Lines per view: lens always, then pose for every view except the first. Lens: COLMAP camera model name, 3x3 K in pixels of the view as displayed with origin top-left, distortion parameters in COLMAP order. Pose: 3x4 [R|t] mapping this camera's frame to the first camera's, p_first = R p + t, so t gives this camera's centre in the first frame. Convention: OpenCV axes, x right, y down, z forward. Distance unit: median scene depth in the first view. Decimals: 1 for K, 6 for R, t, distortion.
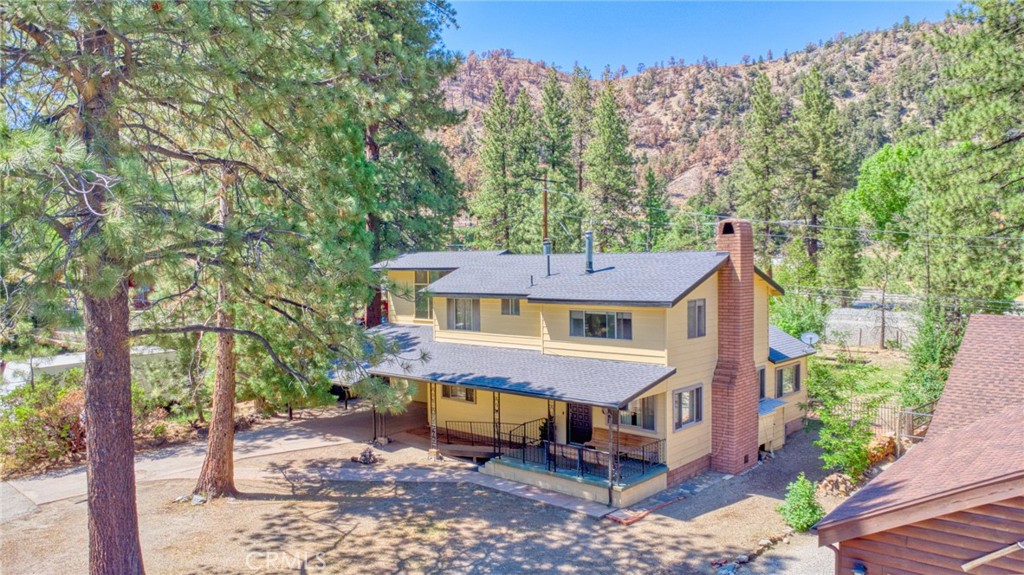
lens RADIAL K [[745.0, 0, 510.1], [0, 745.0, 286.8], [0, 0, 1]] dist [-0.039280, -0.000748]
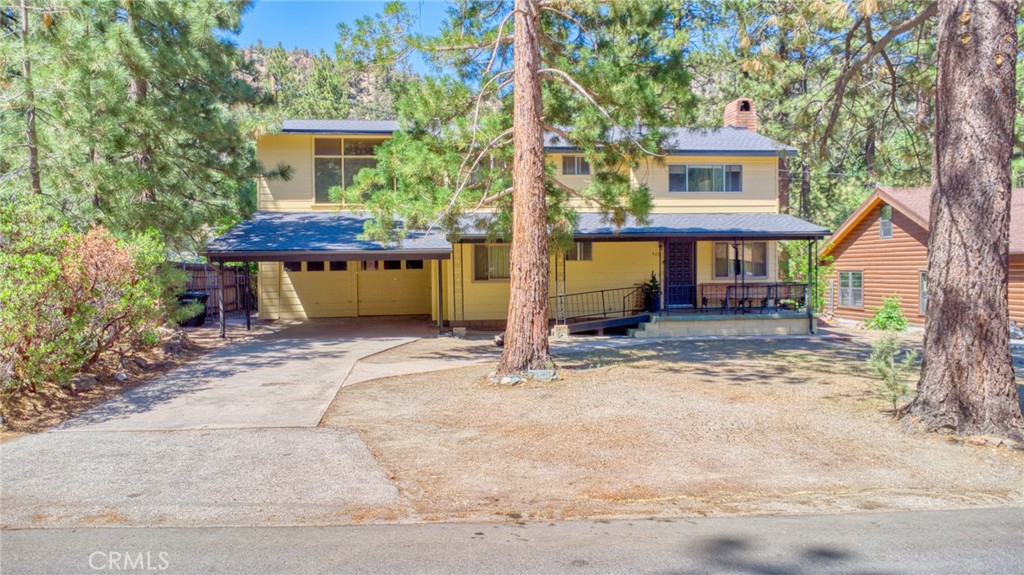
lens RADIAL K [[745.0, 0, 516.6], [0, 745.0, 291.3], [0, 0, 1]] dist [-0.039280, -0.000748]
pose [[0.655689, -0.017325, 0.754833, -0.756147], [0.027628, 0.999618, -0.001055, 0.185868], [-0.754526, 0.021547, 0.655917, 0.518460]]
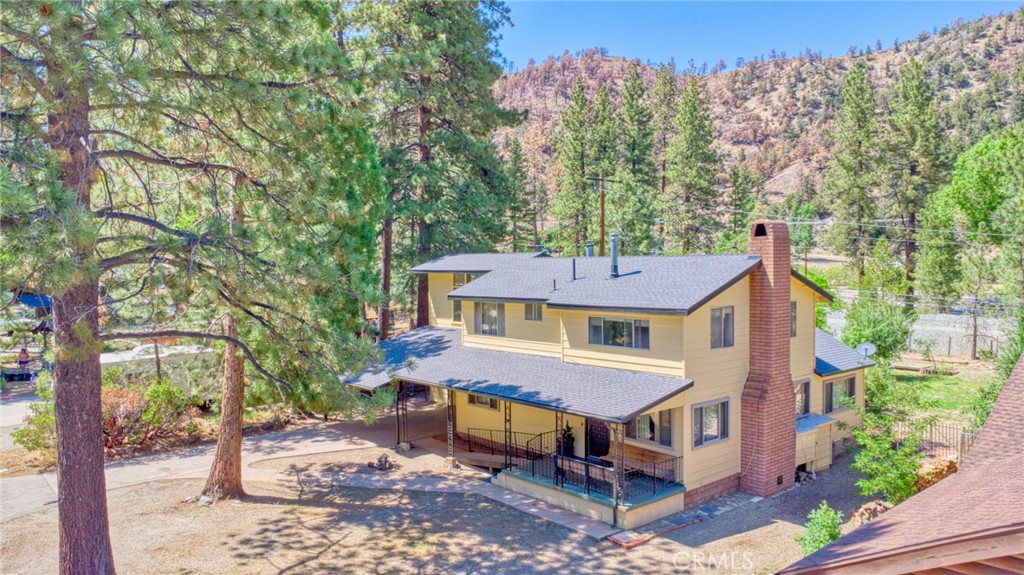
lens RADIAL K [[745.0, 0, 509.0], [0, 745.0, 286.5], [0, 0, 1]] dist [-0.039280, -0.000748]
pose [[0.991622, 0.006503, -0.129011, 0.100129], [-0.006521, 0.999979, 0.000281, -0.006497], [0.129011, 0.000563, 0.991643, 0.043092]]
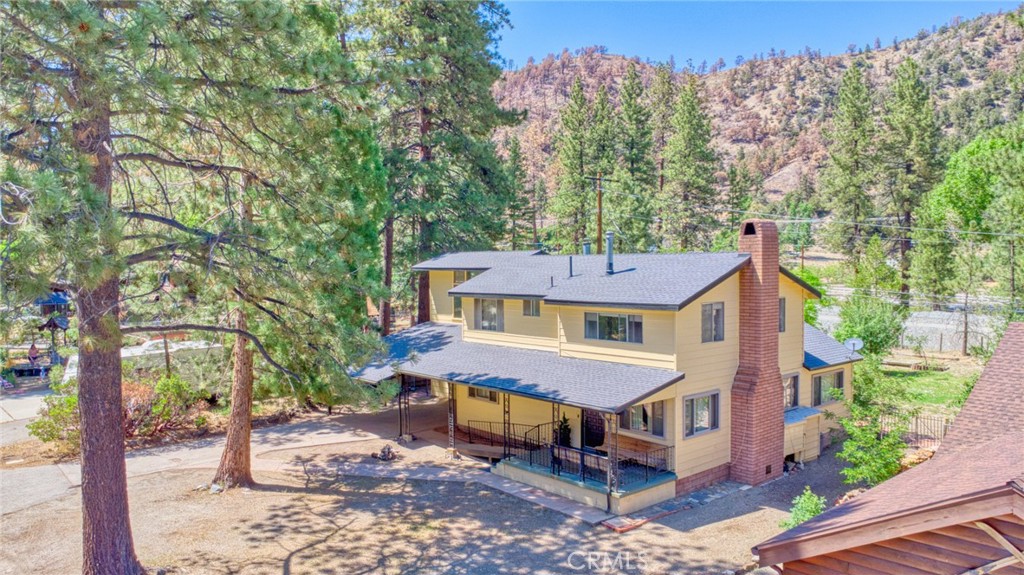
lens RADIAL K [[745.0, 0, 509.4], [0, 745.0, 286.5], [0, 0, 1]] dist [-0.039280, -0.000748]
pose [[0.991777, 0.006928, -0.127789, 0.105509], [-0.006610, 0.999974, 0.002909, -0.004731], [0.127805, -0.002041, 0.991797, 0.008009]]
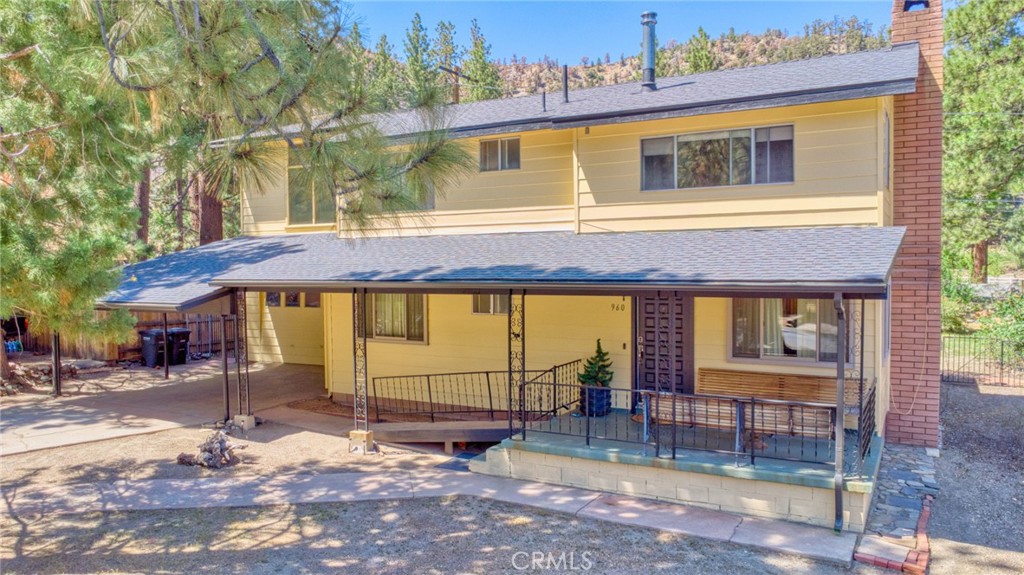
lens RADIAL K [[745.0, 0, 510.5], [0, 745.0, 292.9], [0, 0, 1]] dist [-0.039280, -0.000748]
pose [[0.976544, -0.005914, 0.215238, -0.113112], [0.004441, 0.999963, 0.007329, 0.129036], [-0.215273, -0.006201, 0.976534, 0.519681]]
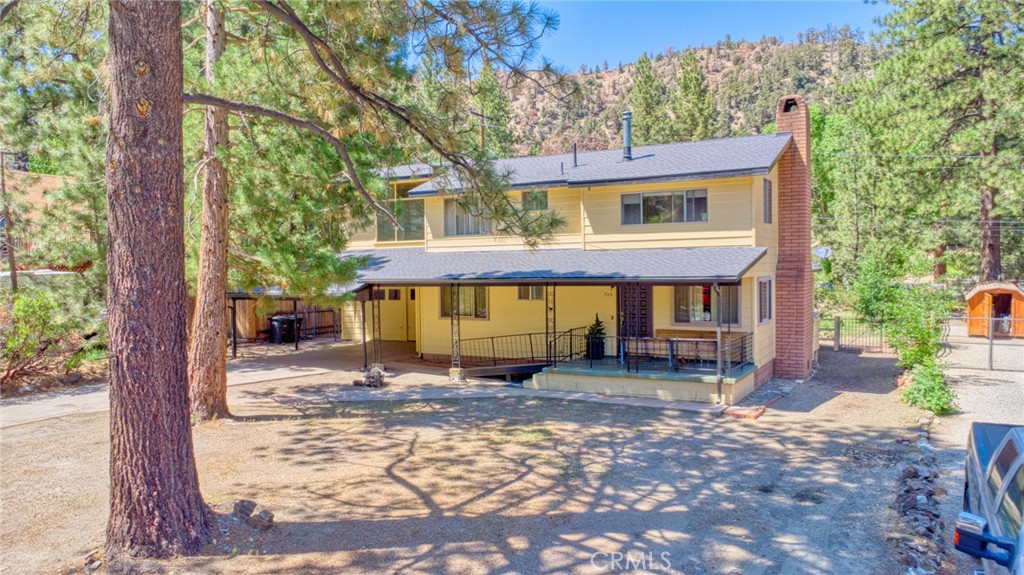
lens RADIAL K [[745.0, 0, 508.5], [0, 745.0, 287.0], [0, 0, 1]] dist [-0.039280, -0.000748]
pose [[0.977020, -0.007188, 0.213029, -0.223419], [0.008743, 0.999942, -0.006359, 0.138761], [-0.212970, 0.008076, 0.977025, 0.196163]]
